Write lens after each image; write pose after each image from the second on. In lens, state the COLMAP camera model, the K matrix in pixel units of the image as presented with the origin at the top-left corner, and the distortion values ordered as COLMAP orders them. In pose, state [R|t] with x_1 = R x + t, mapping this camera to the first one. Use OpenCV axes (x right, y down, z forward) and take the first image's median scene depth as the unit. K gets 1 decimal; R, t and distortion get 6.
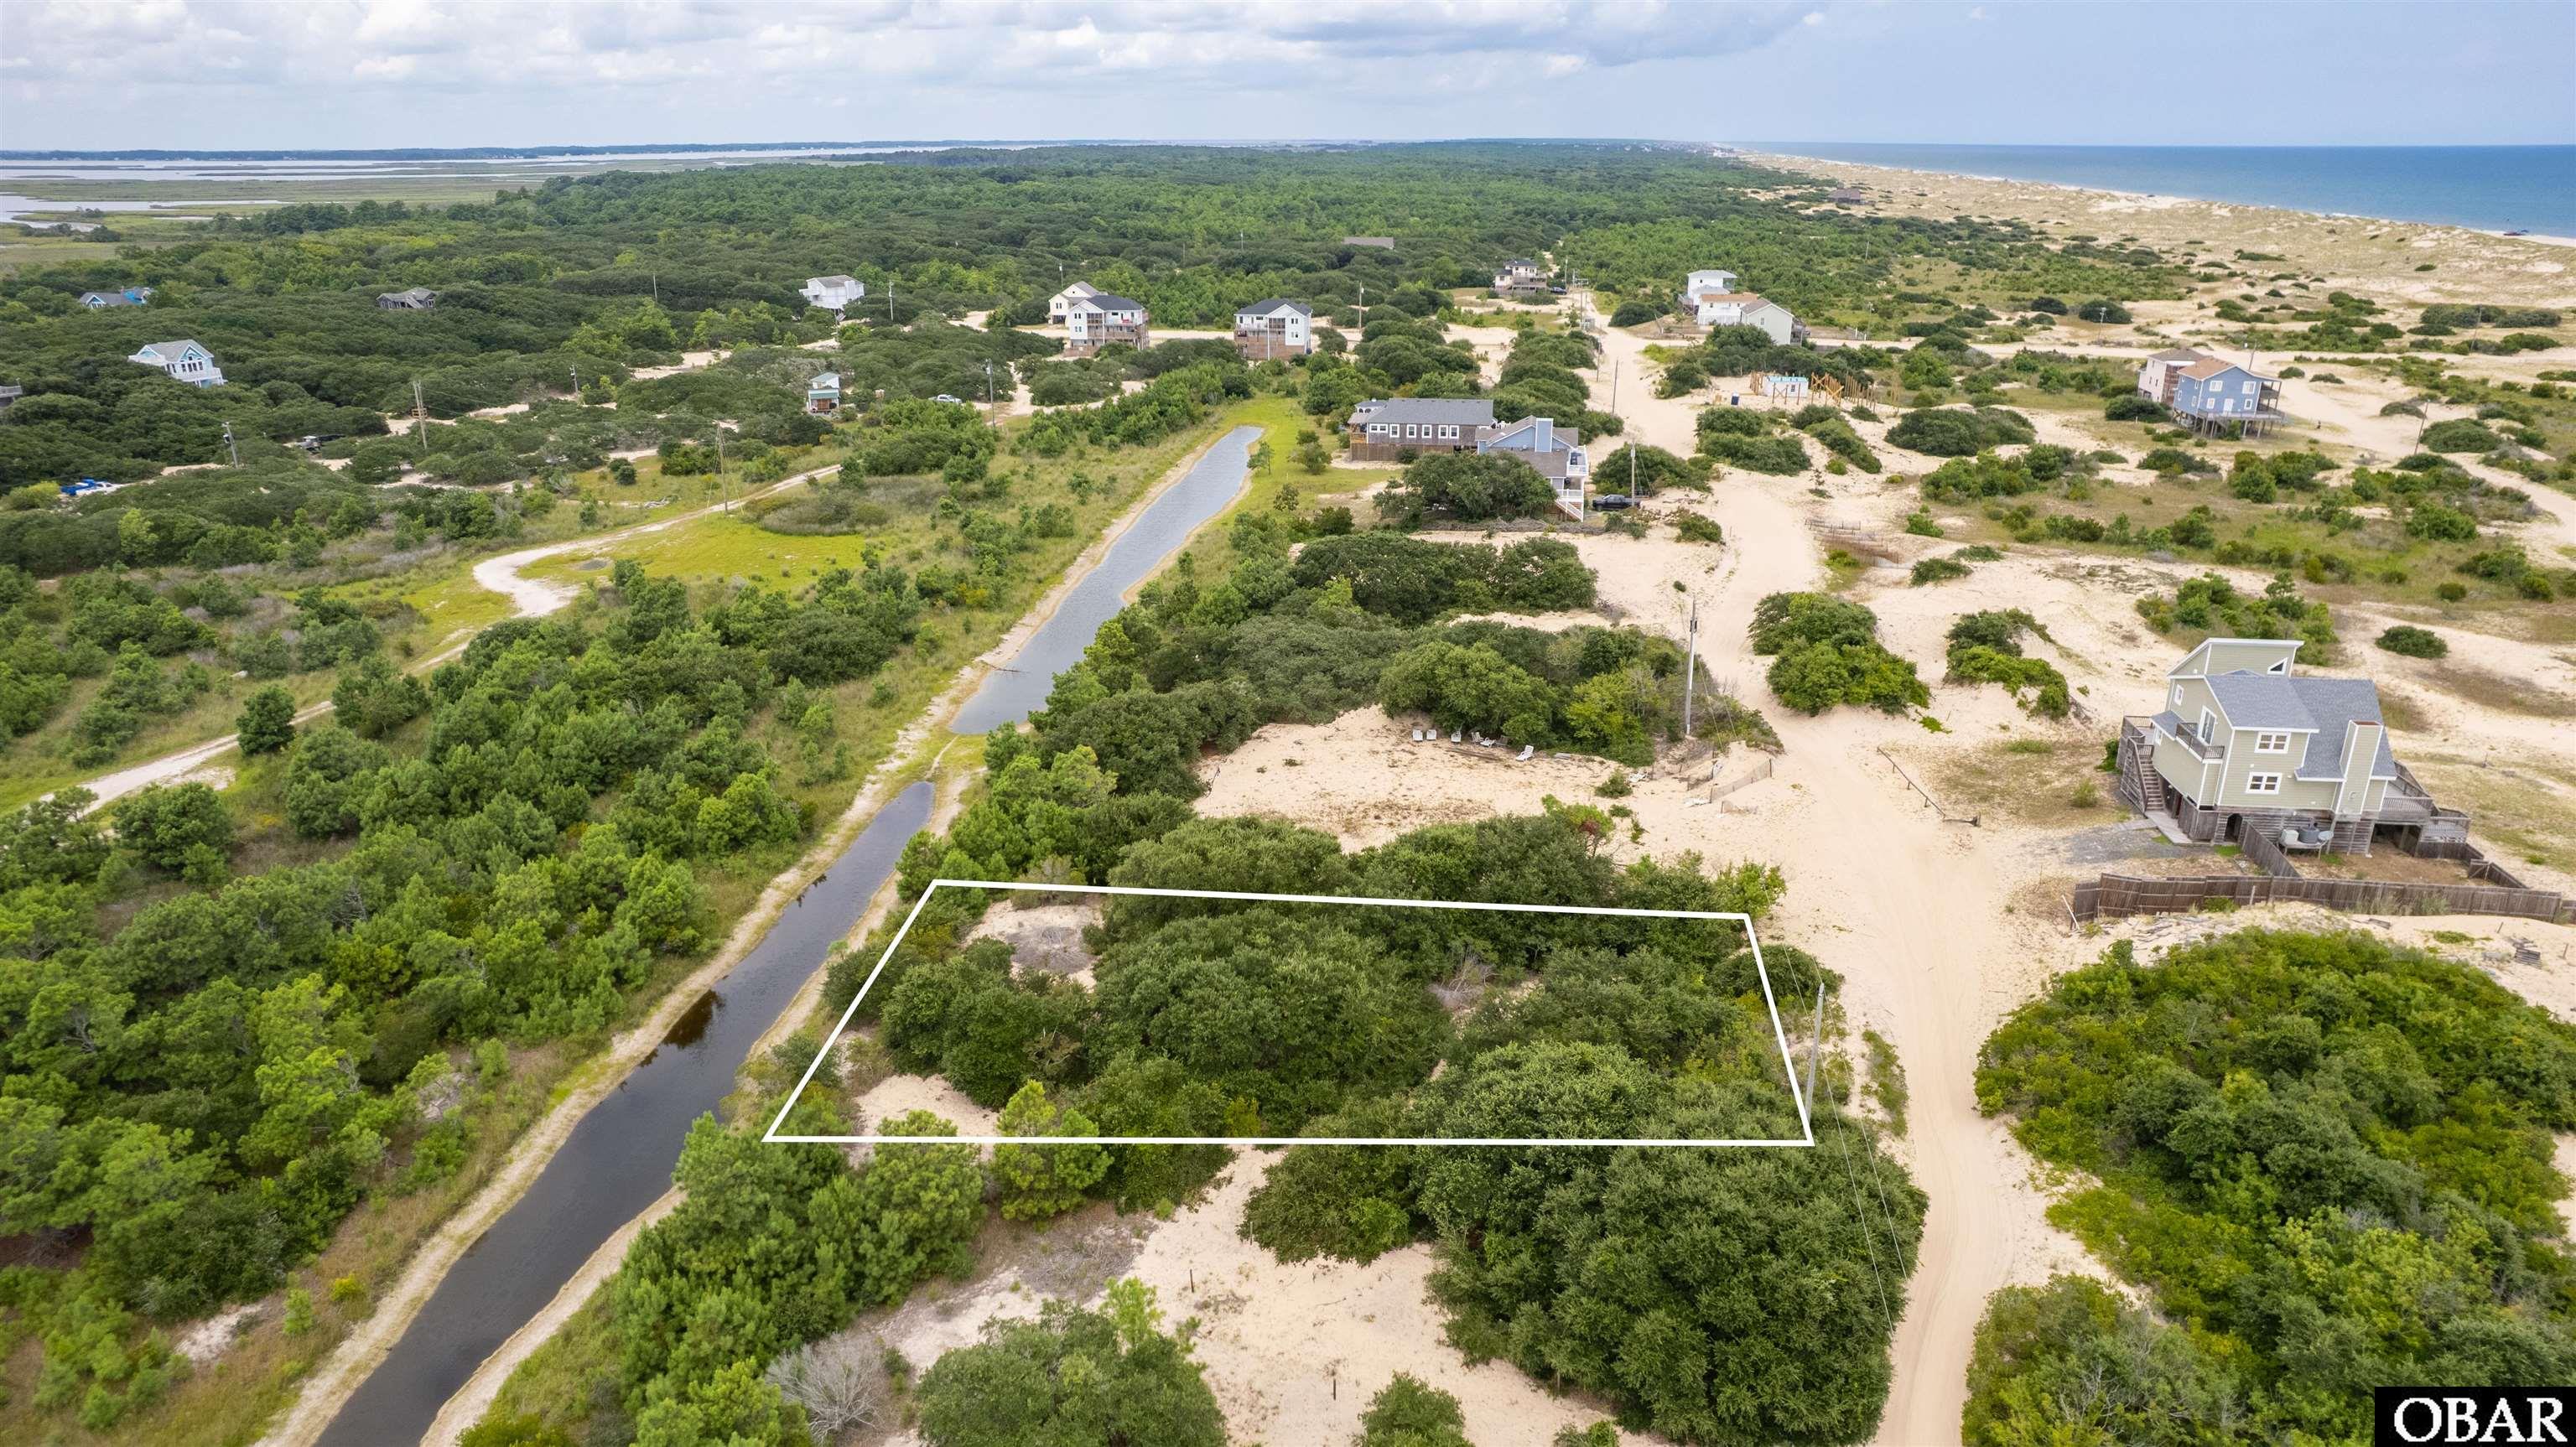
lens RADIAL K [[1654.2, 0, 1279.5], [0, 1654.2, 727.5], [0, 0, 1]] dist [-0.080420, 0.073465]
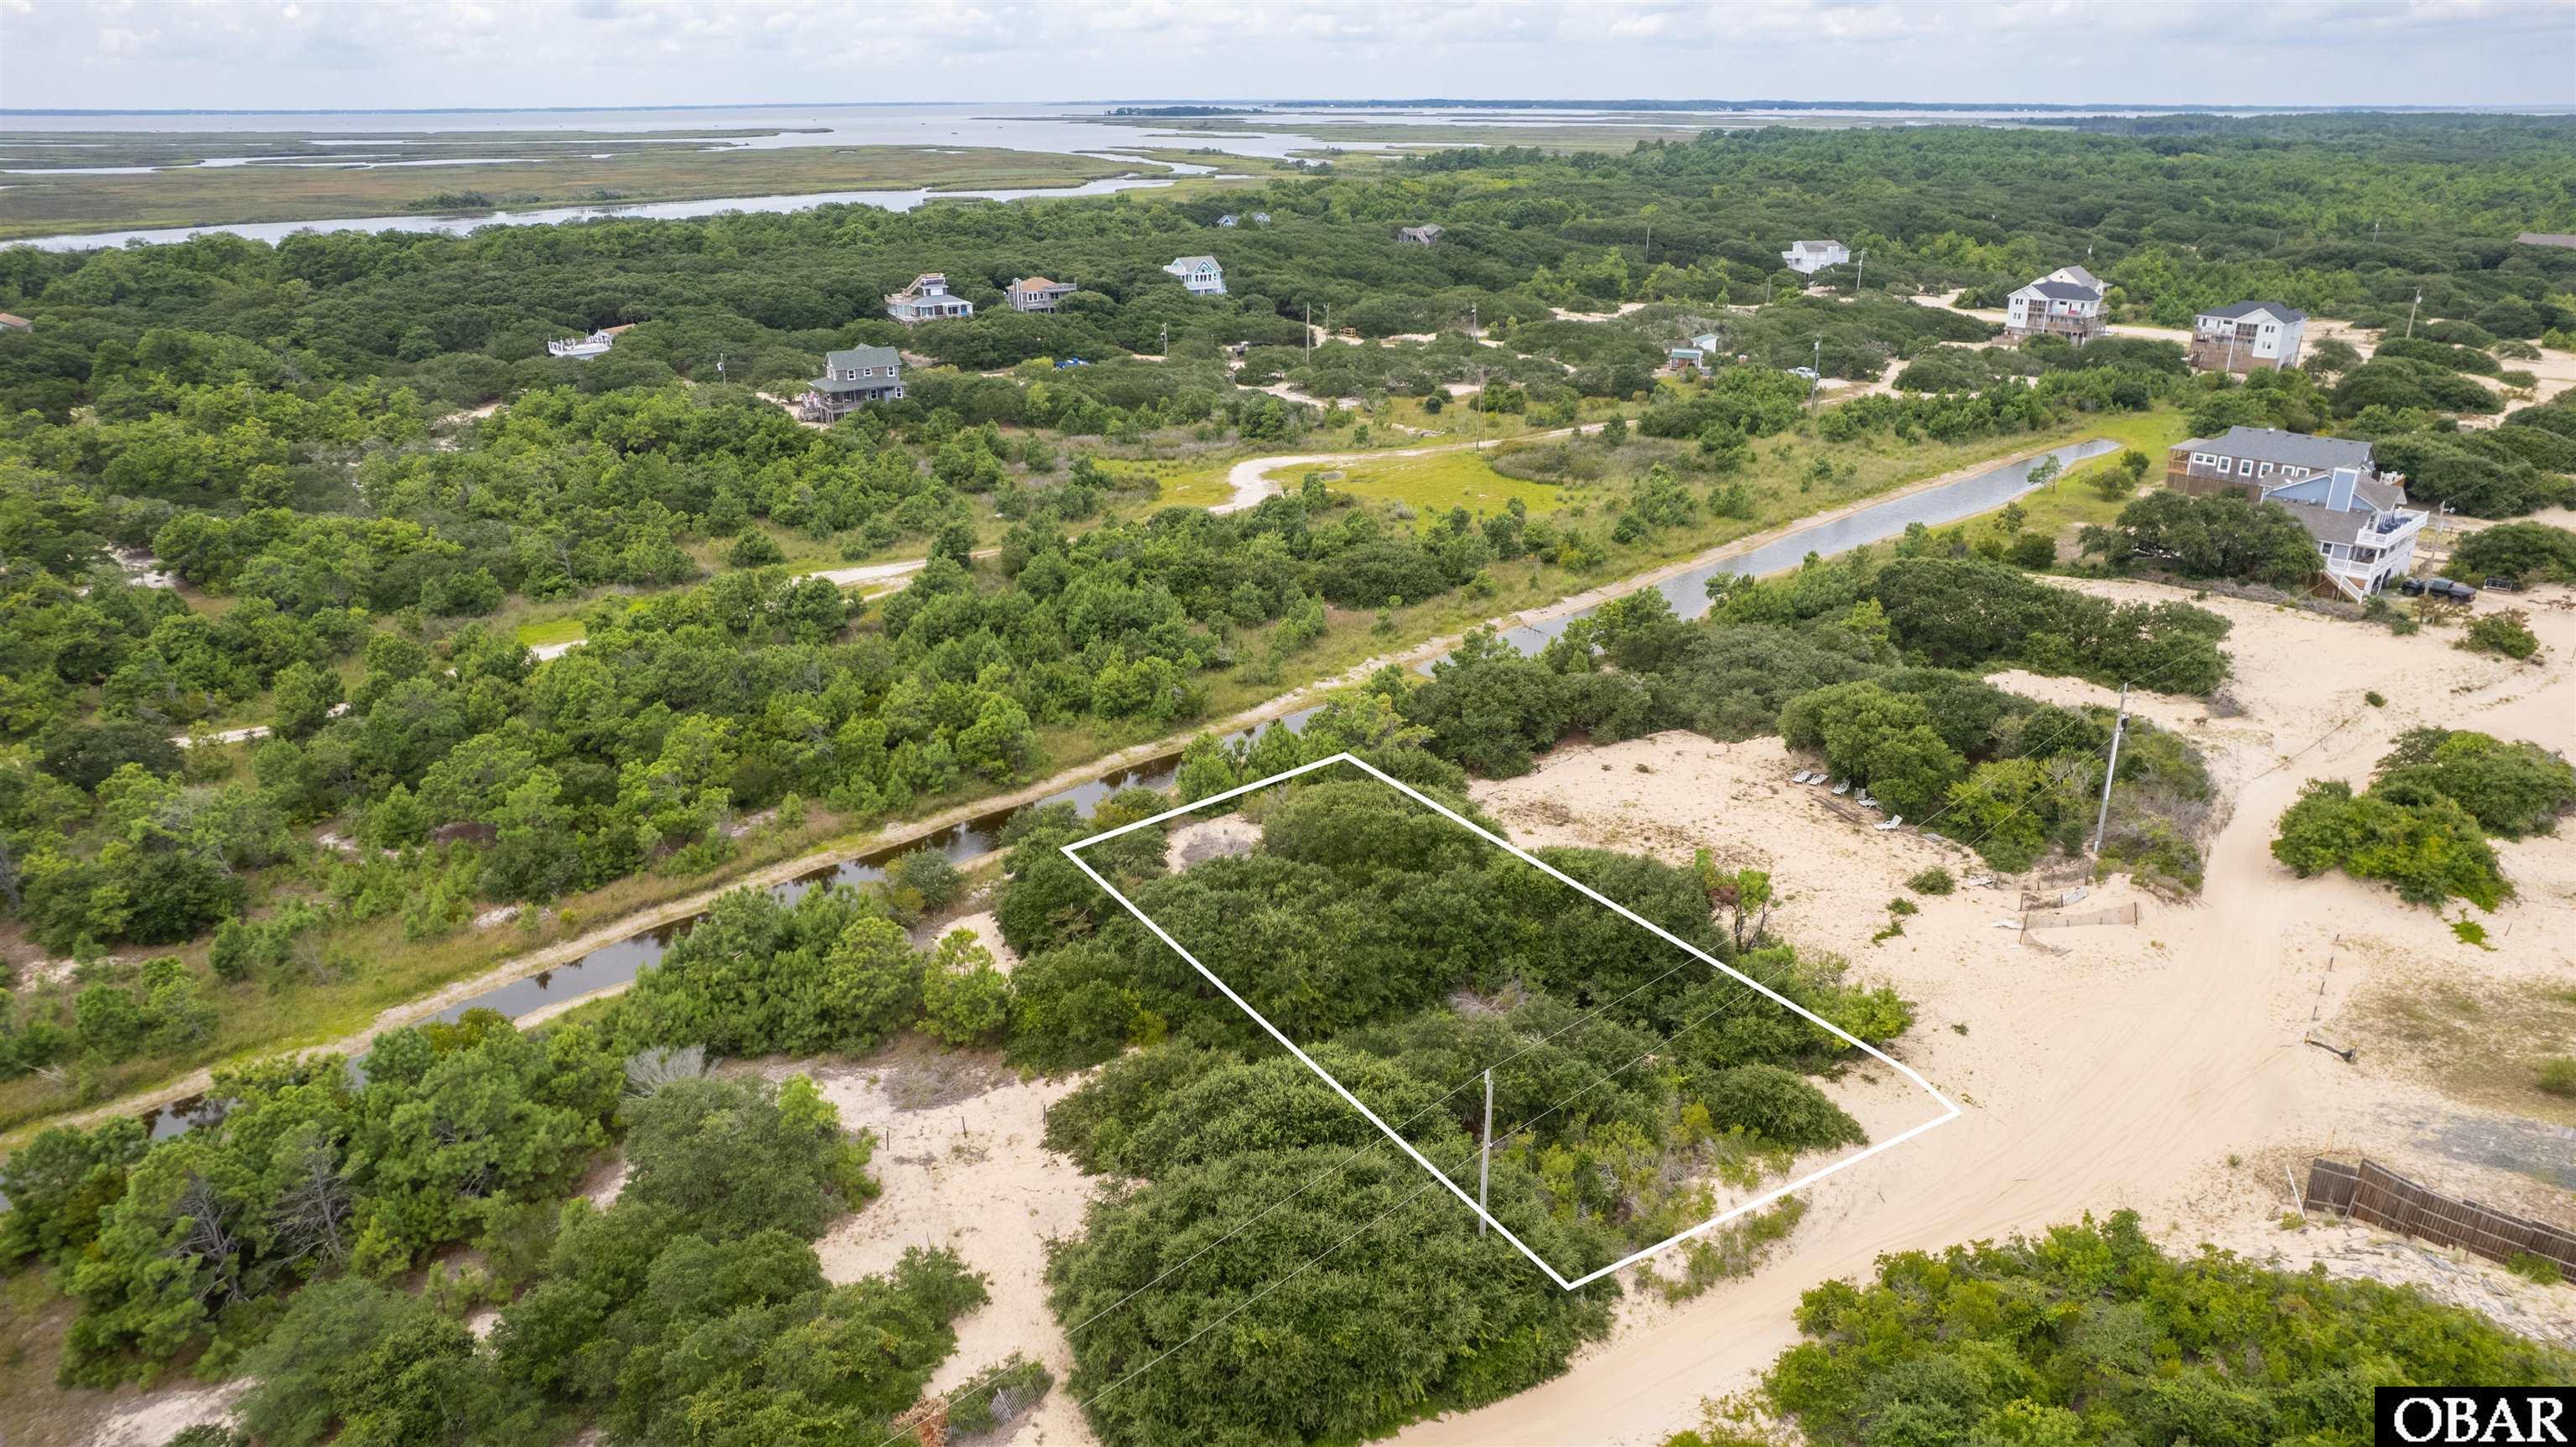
lens RADIAL K [[1654.2, 0, 1285.7], [0, 1654.2, 708.0], [0, 0, 1]] dist [-0.080420, 0.073465]
pose [[0.781952, 0.220084, -0.583193, 0.205669], [-0.212710, 0.973649, 0.082231, -0.024728], [0.585923, 0.059750, 0.808161, 0.055717]]
